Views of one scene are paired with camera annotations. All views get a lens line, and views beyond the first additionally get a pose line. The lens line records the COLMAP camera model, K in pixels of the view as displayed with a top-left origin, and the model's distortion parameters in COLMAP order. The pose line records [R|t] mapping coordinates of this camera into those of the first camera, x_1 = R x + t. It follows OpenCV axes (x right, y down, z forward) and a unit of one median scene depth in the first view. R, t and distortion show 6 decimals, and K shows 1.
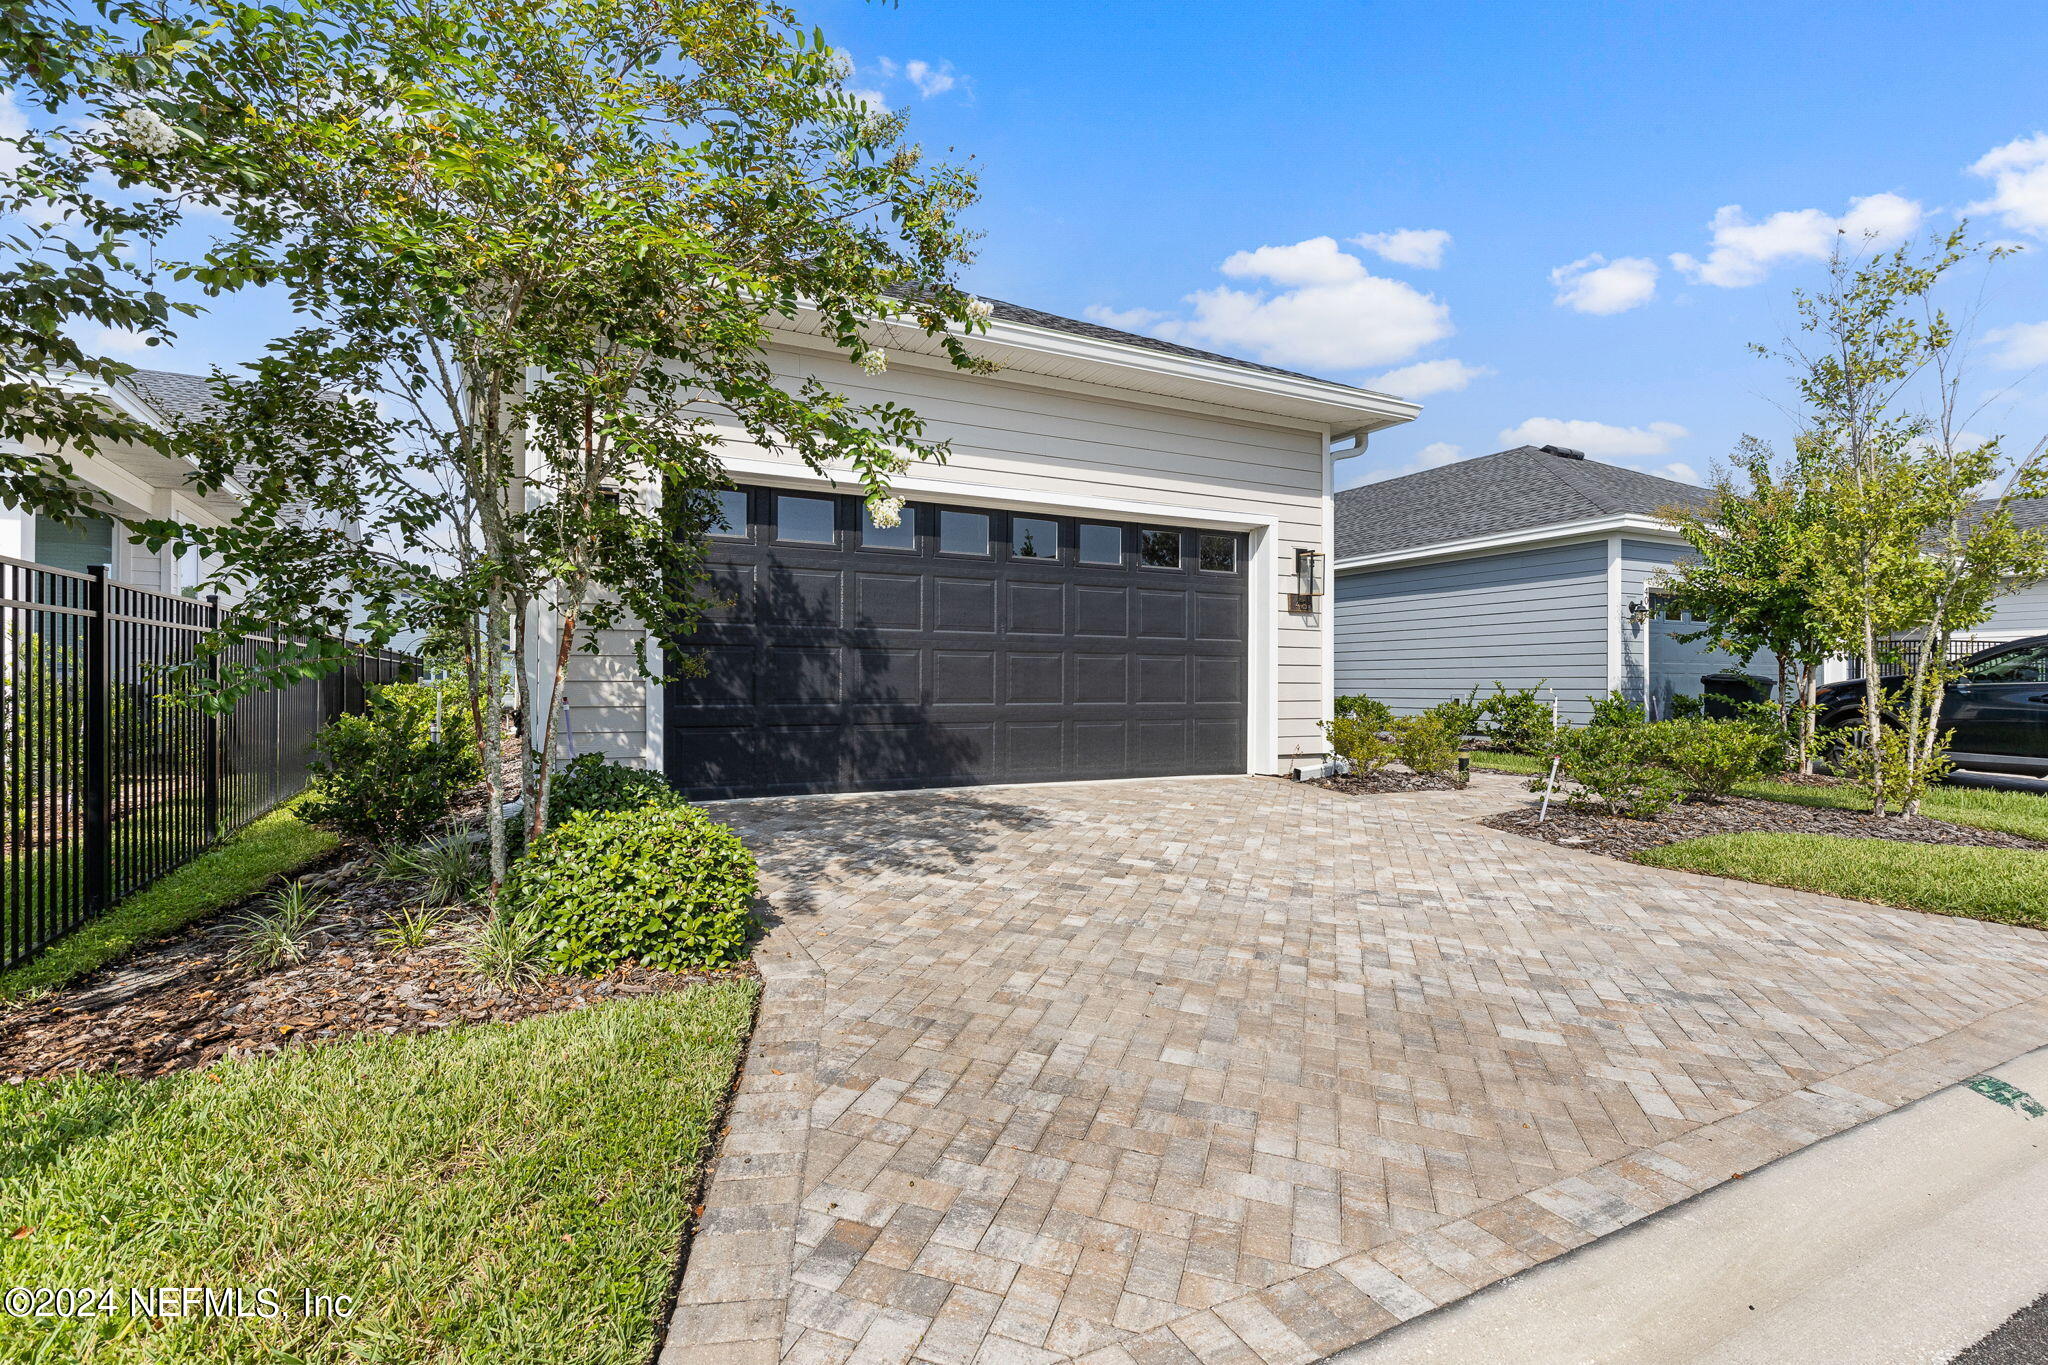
lens RADIAL K [[931.7, 0, 1023.5], [0, 931.7, 685.5], [0, 0, 1]] dist [0.004723, -0.001632]
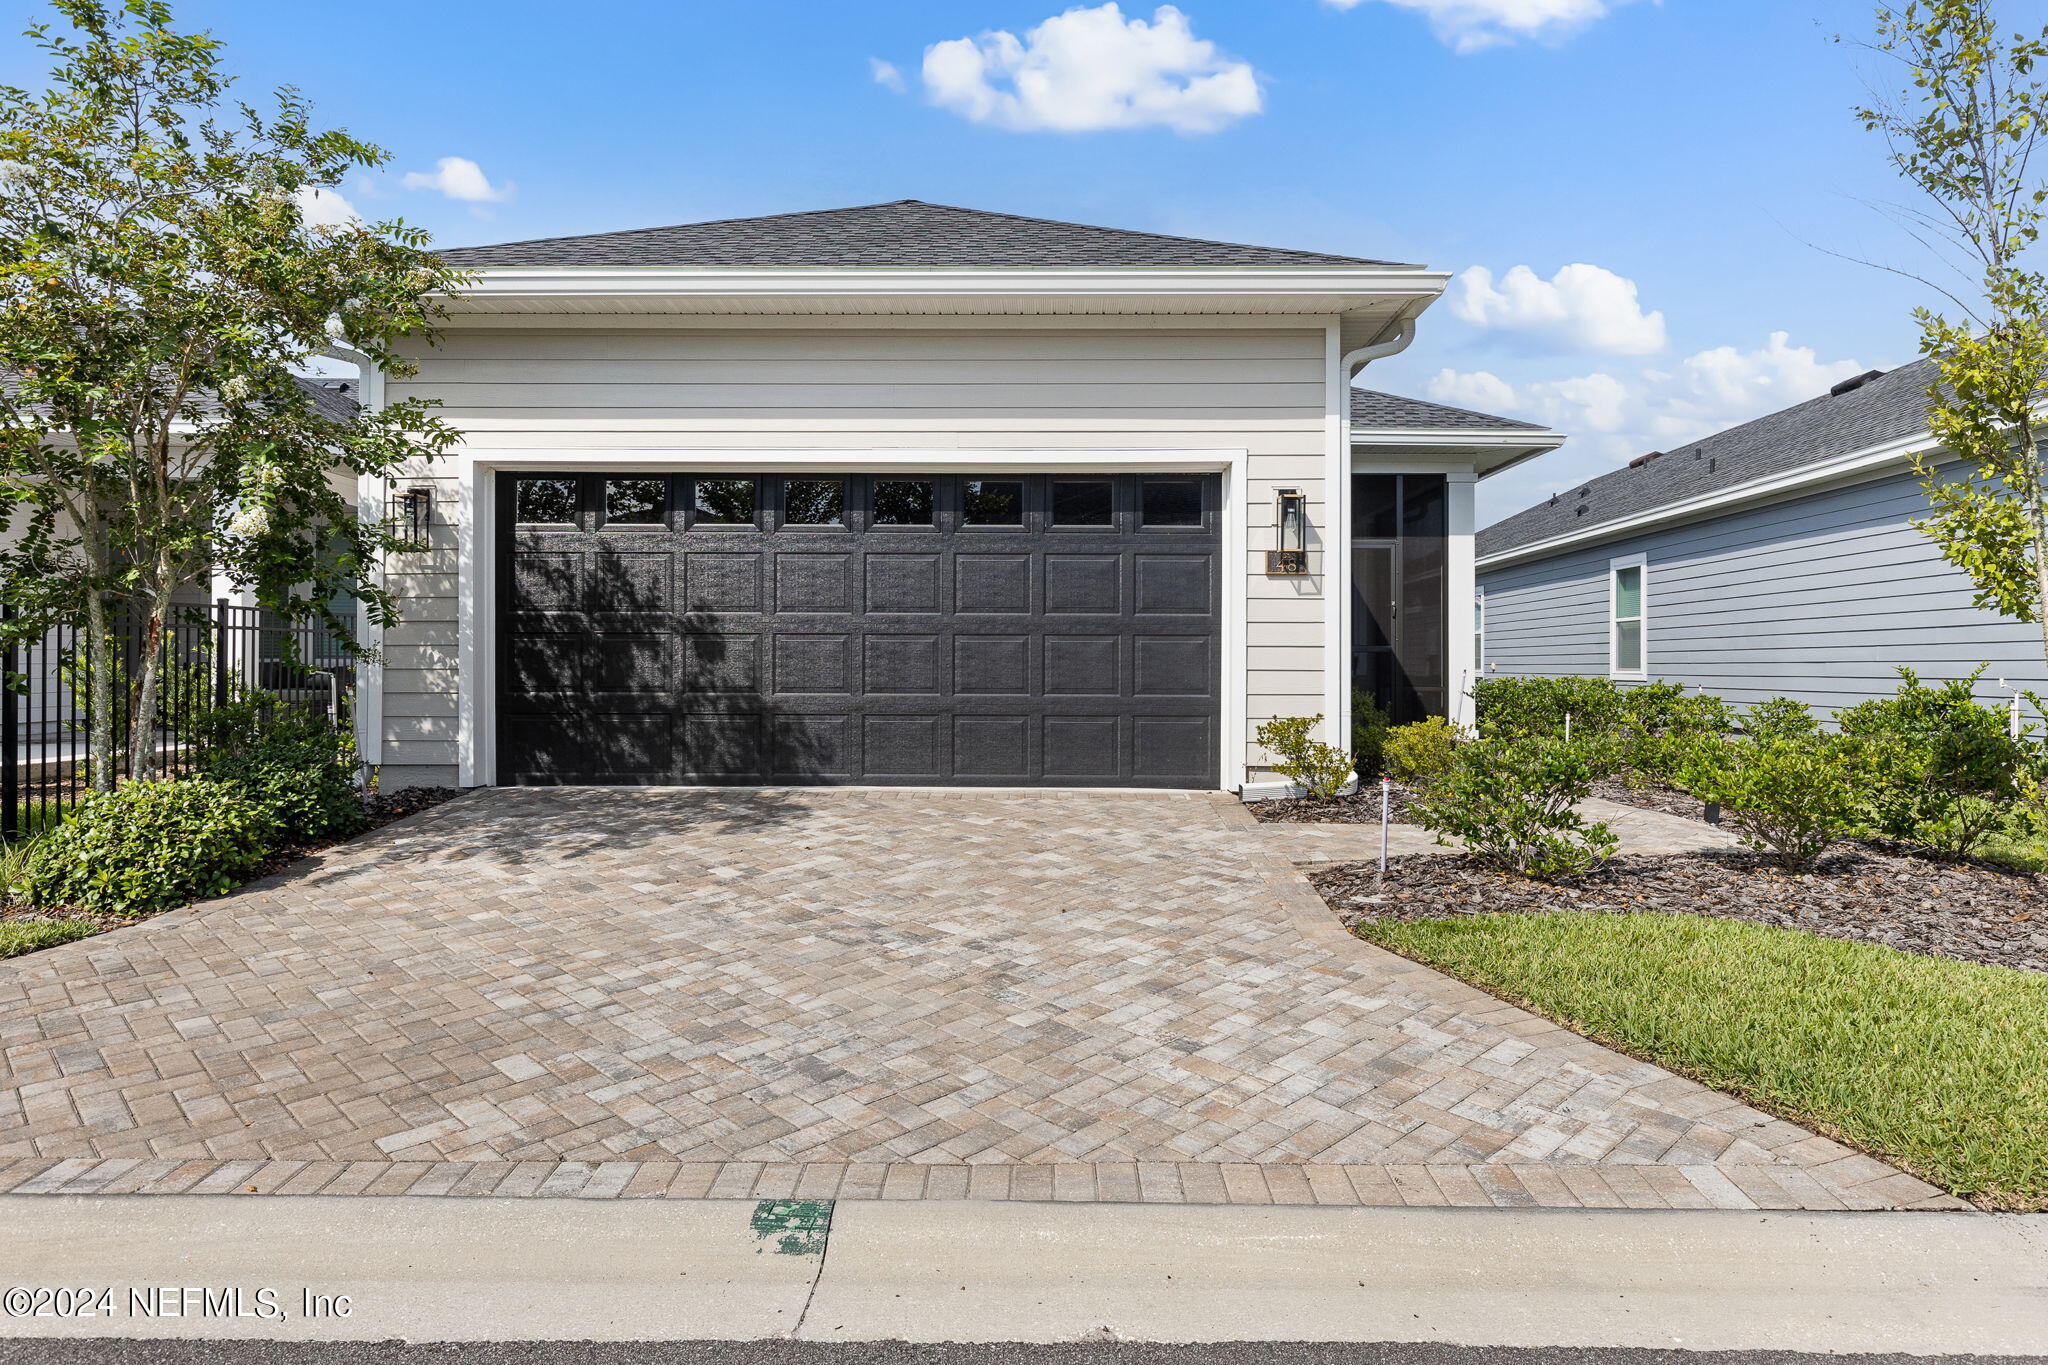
lens RADIAL K [[1157.4, 0, 1016.8], [0, 1157.4, 675.8], [0, 0, 1]] dist [-0.006132, 0.000493]
pose [[0.888479, -0.001680, -0.458915, 0.692677], [0.000817, 0.999998, -0.002079, 0.003682], [0.458917, 0.001472, 0.888478, 0.116532]]
